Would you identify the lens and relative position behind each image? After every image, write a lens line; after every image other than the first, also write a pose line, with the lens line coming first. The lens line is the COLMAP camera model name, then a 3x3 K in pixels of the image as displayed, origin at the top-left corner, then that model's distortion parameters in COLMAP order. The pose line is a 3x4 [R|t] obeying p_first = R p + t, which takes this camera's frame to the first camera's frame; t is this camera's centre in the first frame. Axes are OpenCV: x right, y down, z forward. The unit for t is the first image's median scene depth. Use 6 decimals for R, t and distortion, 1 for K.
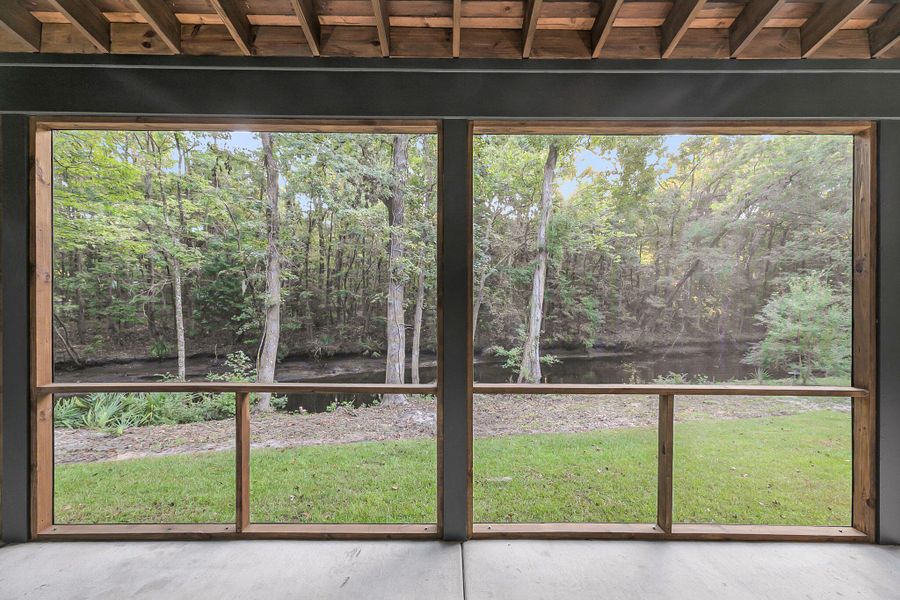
lens RADIAL K [[350.7, 0, 454.2], [0, 350.7, 305.0], [0, 0, 1]] dist [0.001855, 0.000201]
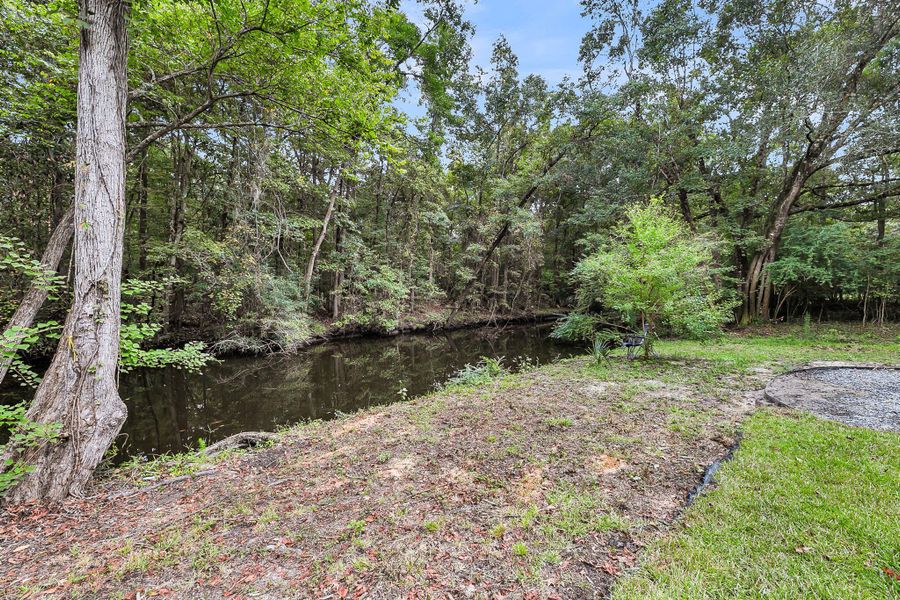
lens RADIAL K [[367.2, 0, 449.2], [0, 367.2, 295.8], [0, 0, 1]] dist [0.007085, 0.000099]
pose [[0.891579, -0.016077, 0.452579, 0.133407], [0.013851, 0.999870, 0.008232, 0.038468], [-0.452653, -0.001070, 0.891686, 0.220284]]
